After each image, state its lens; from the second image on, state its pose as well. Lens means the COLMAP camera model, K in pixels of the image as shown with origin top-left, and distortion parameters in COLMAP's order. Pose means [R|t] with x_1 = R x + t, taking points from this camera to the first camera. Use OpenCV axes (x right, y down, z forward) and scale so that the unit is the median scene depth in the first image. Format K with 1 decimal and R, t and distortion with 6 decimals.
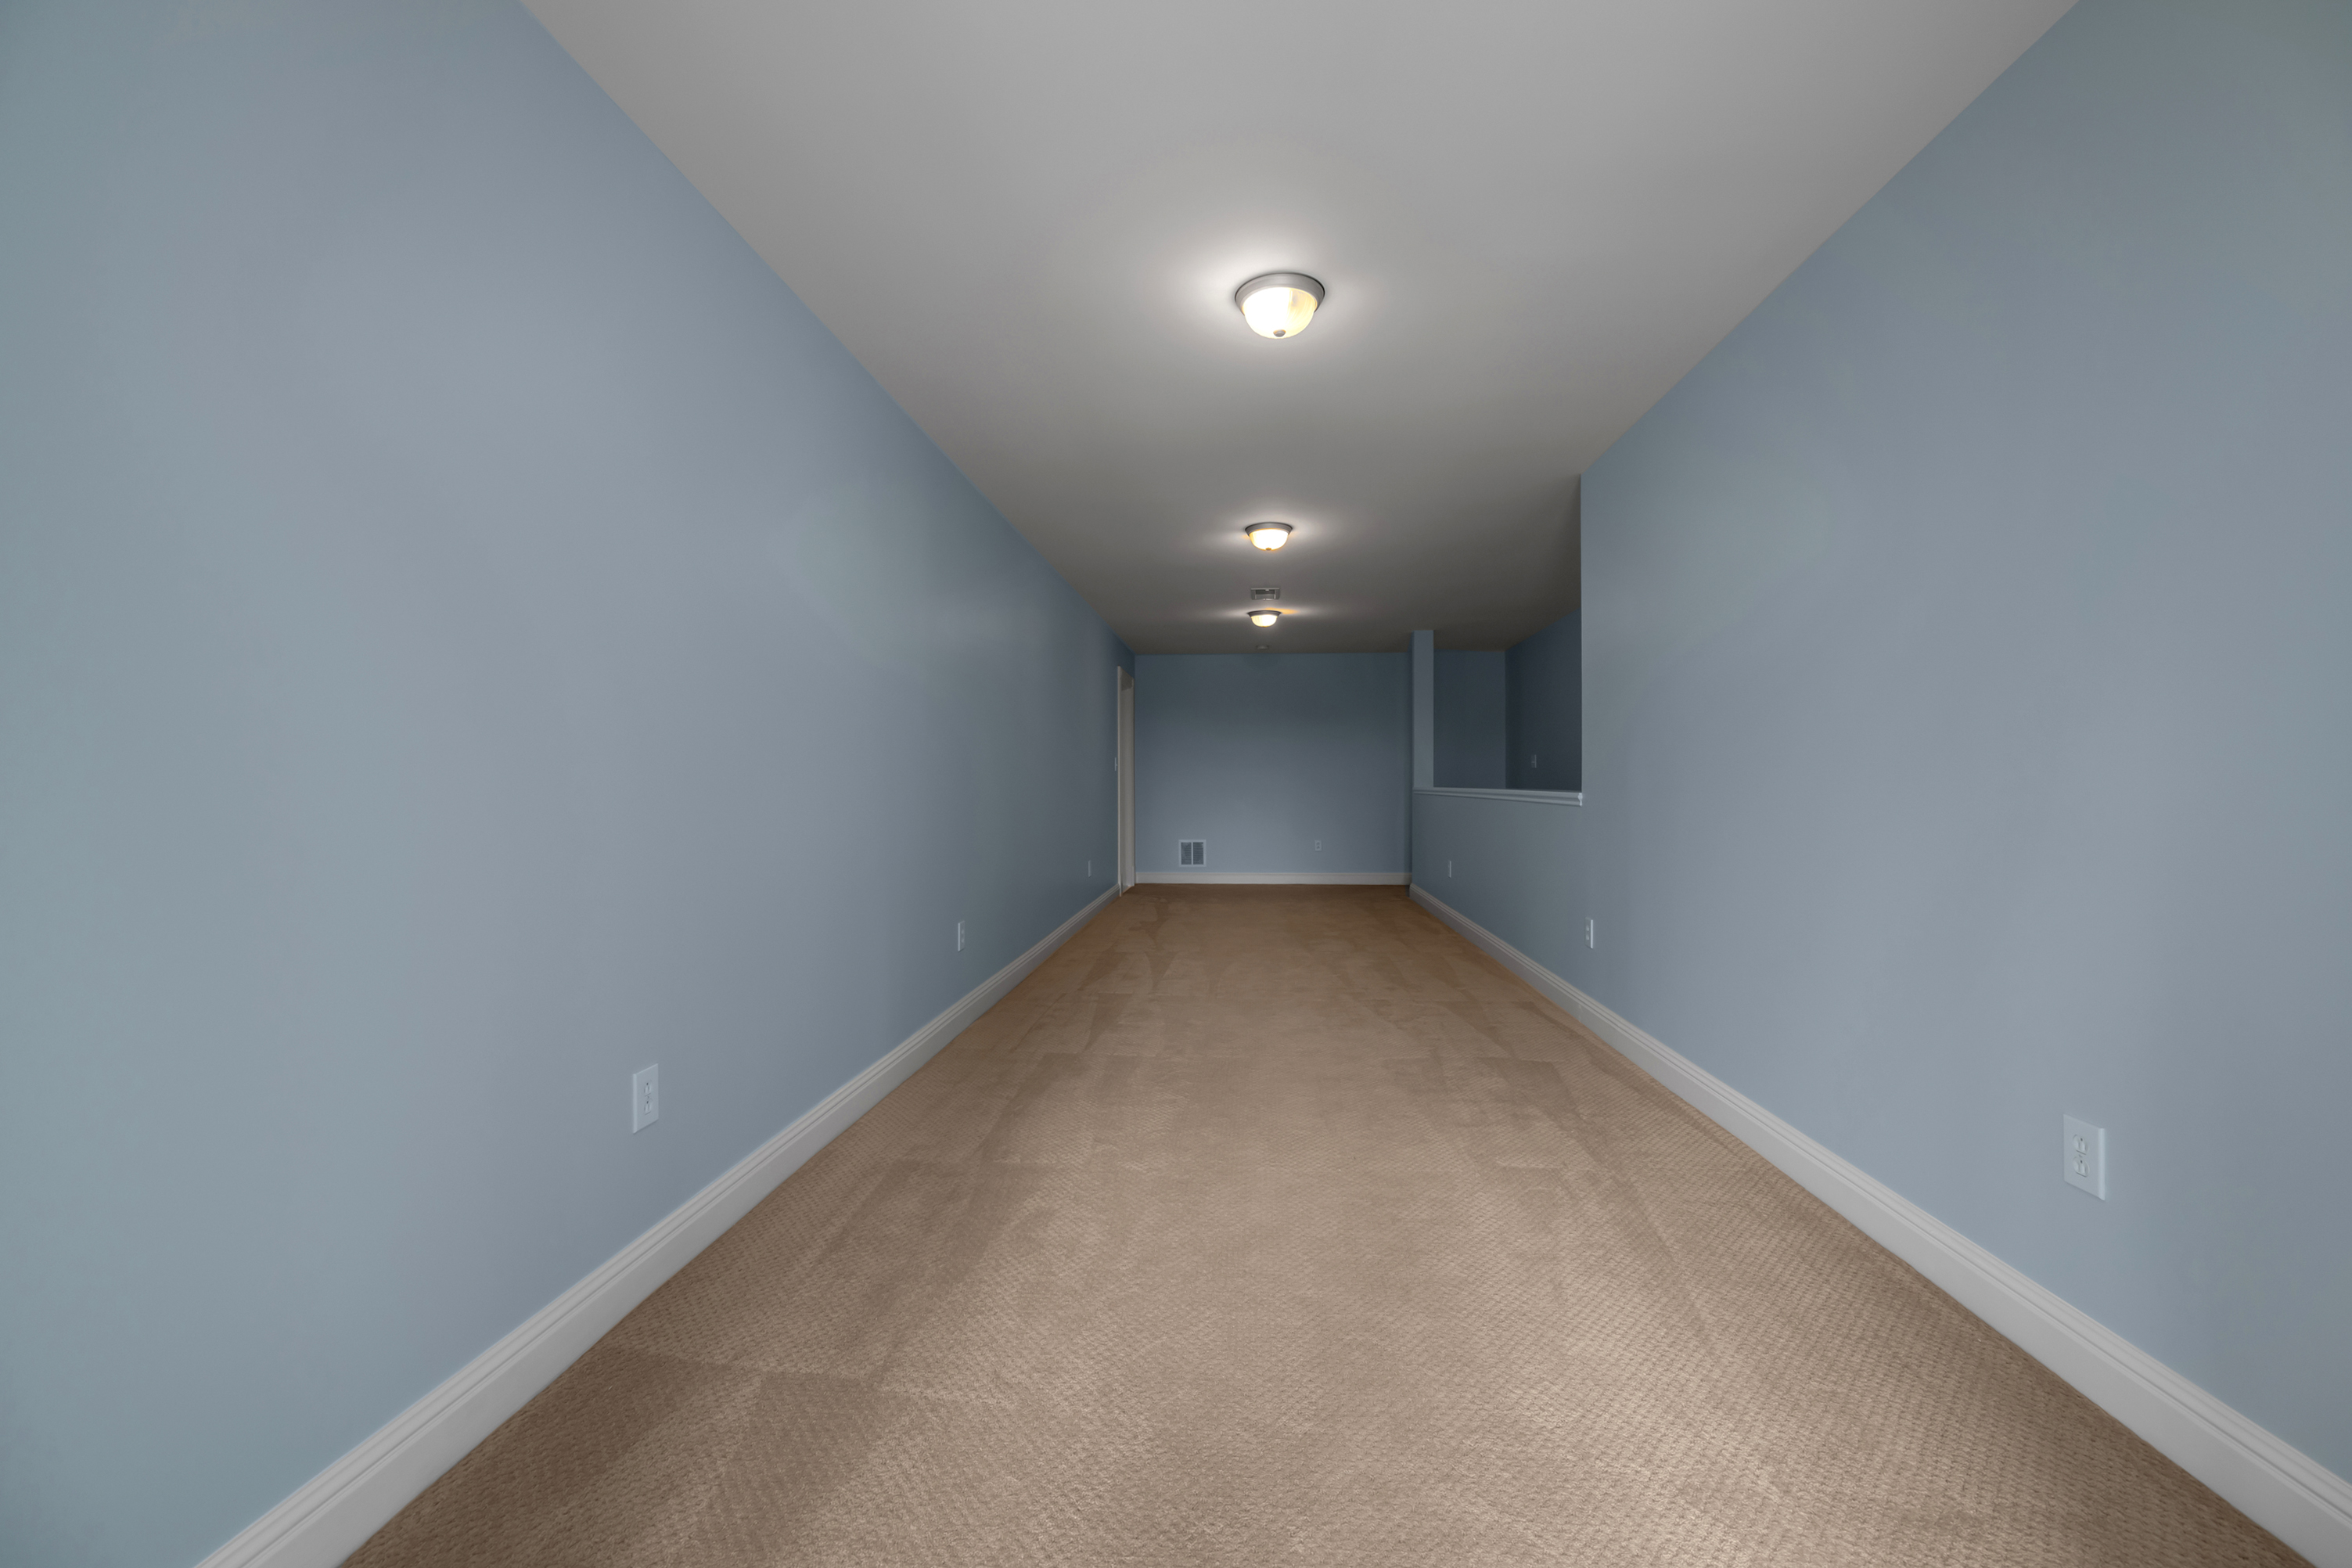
lens RADIAL K [[931.6, 0, 1176.0], [0, 931.6, 784.0], [0, 0, 1]] dist [-0.002671, -0.000563]
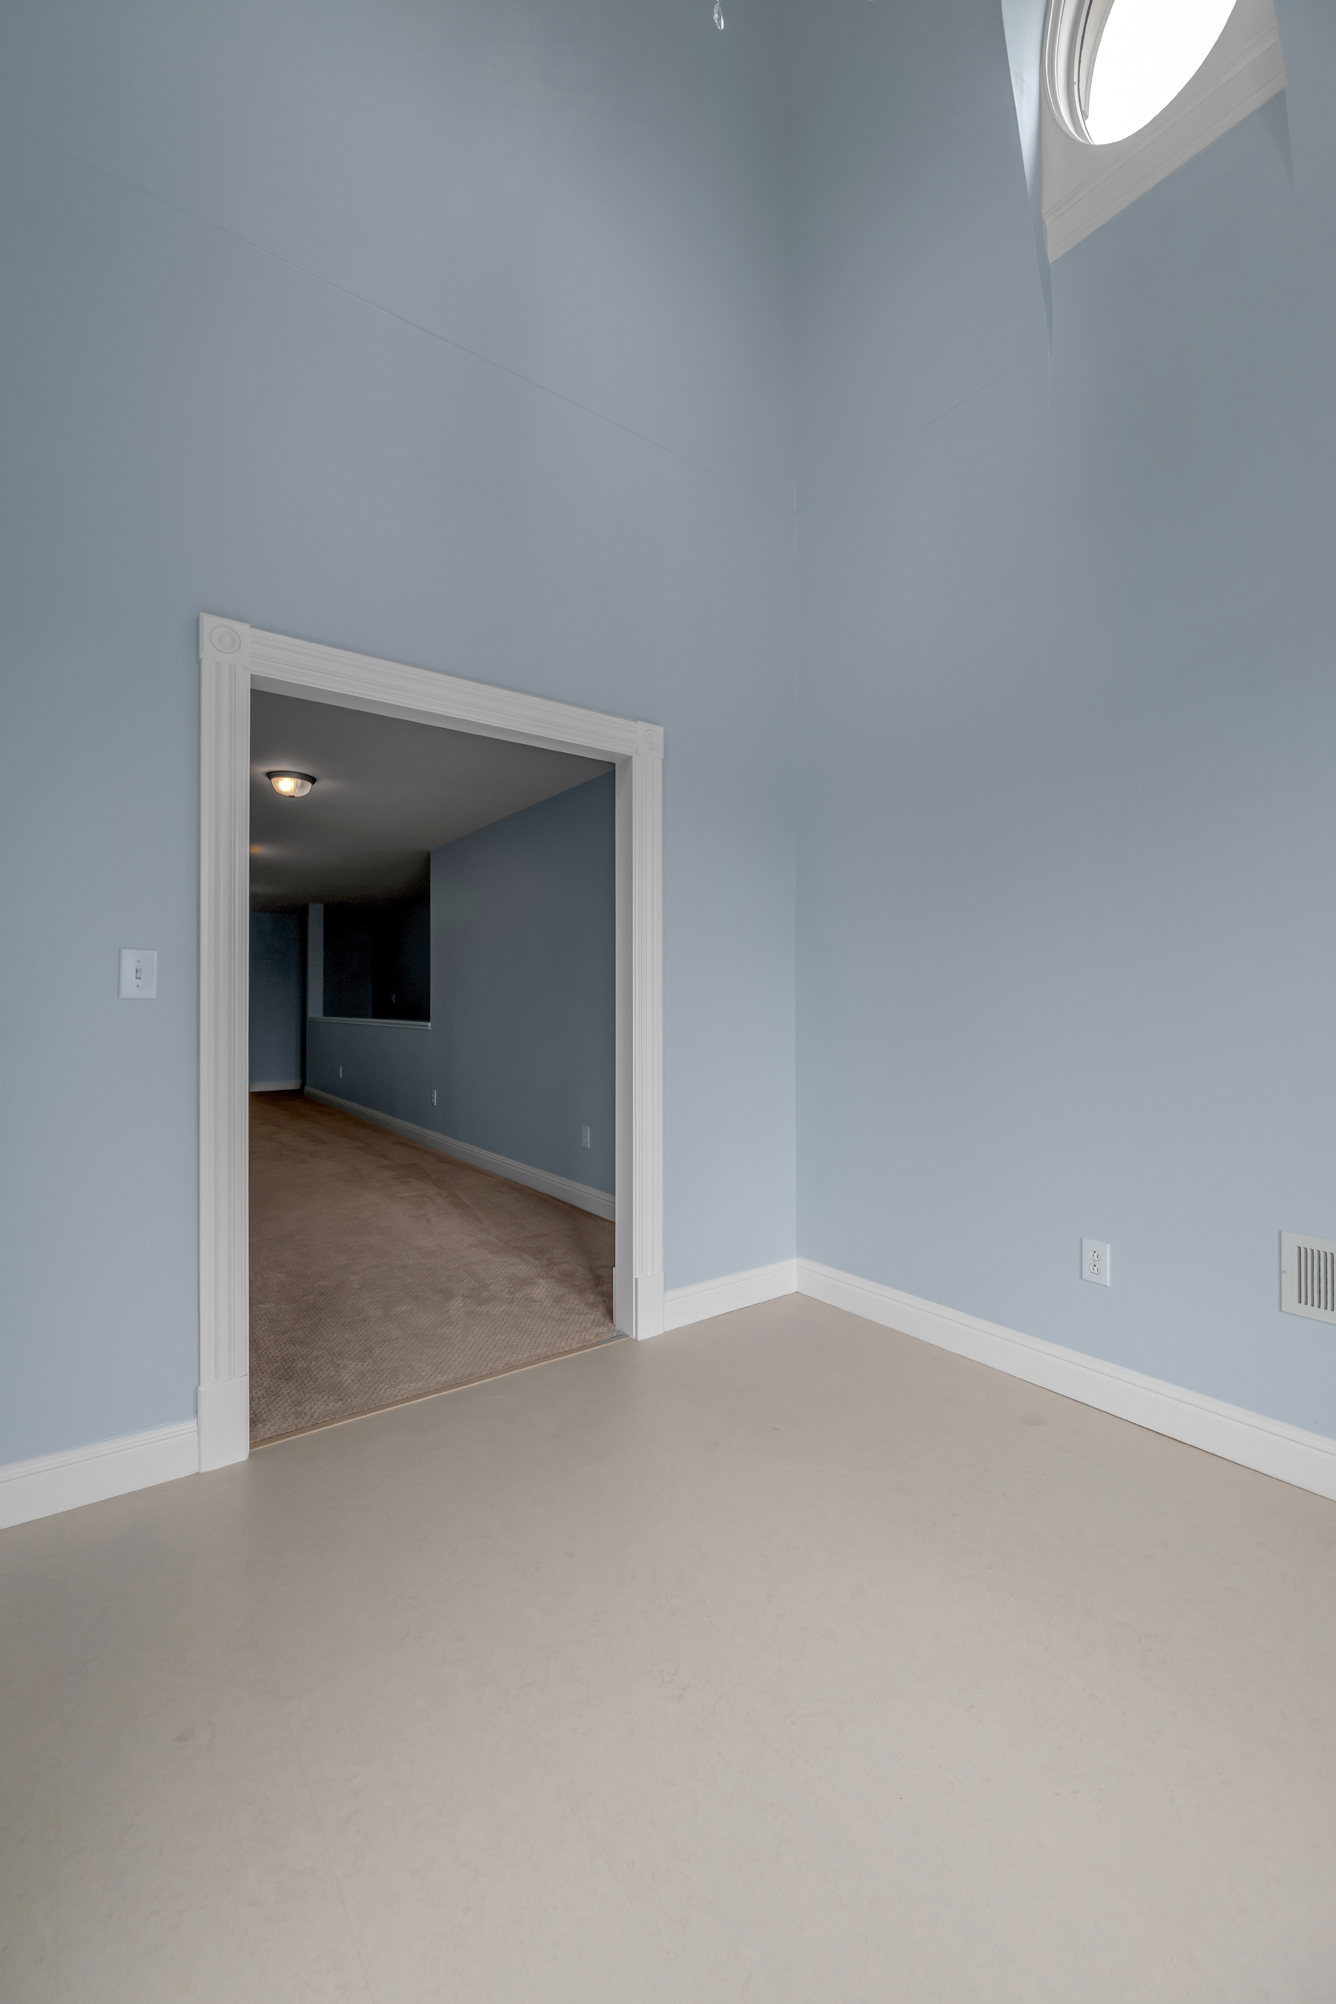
lens RADIAL K [[812.8, 0, 668.0], [0, 812.8, 1002.0], [0, 0, 1]] dist [-0.000003, -0.000004]
pose [[0.756928, 0.005856, 0.653471, -0.285671], [-0.001106, 0.999970, -0.007680, -0.020969], [-0.653497, 0.005090, 0.756912, -0.578672]]
